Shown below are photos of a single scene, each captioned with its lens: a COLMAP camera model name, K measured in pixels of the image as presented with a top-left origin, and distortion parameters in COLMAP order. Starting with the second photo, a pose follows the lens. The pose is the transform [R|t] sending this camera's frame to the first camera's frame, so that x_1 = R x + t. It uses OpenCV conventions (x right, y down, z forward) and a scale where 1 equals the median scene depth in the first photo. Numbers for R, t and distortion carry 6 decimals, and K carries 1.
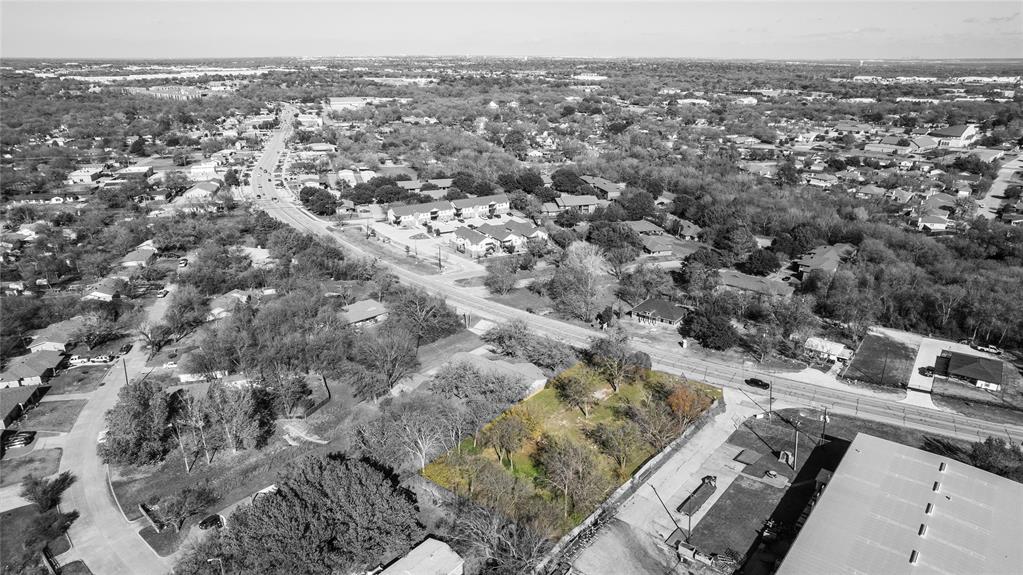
lens RADIAL K [[652.1, 0, 509.8], [0, 652.1, 293.4], [0, 0, 1]] dist [-0.080494, 0.069800]
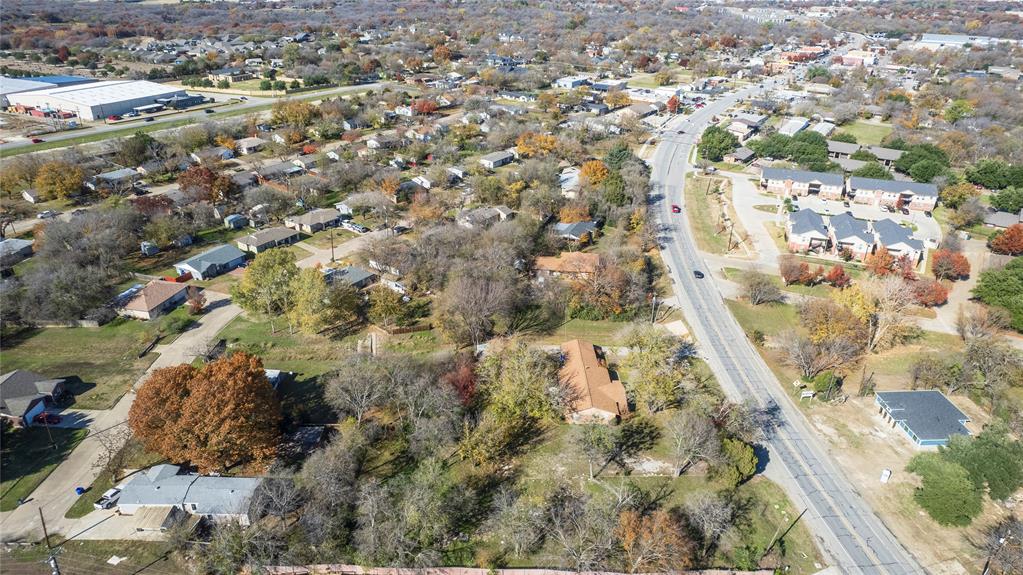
lens RADIAL K [[652.1, 0, 509.8], [0, 652.1, 293.4], [0, 0, 1]] dist [-0.080494, 0.069800]
pose [[0.642331, 0.347809, -0.682964, 0.380816], [-0.275817, 0.936299, 0.217417, -0.113036], [0.715078, 0.048719, 0.697345, 0.309194]]
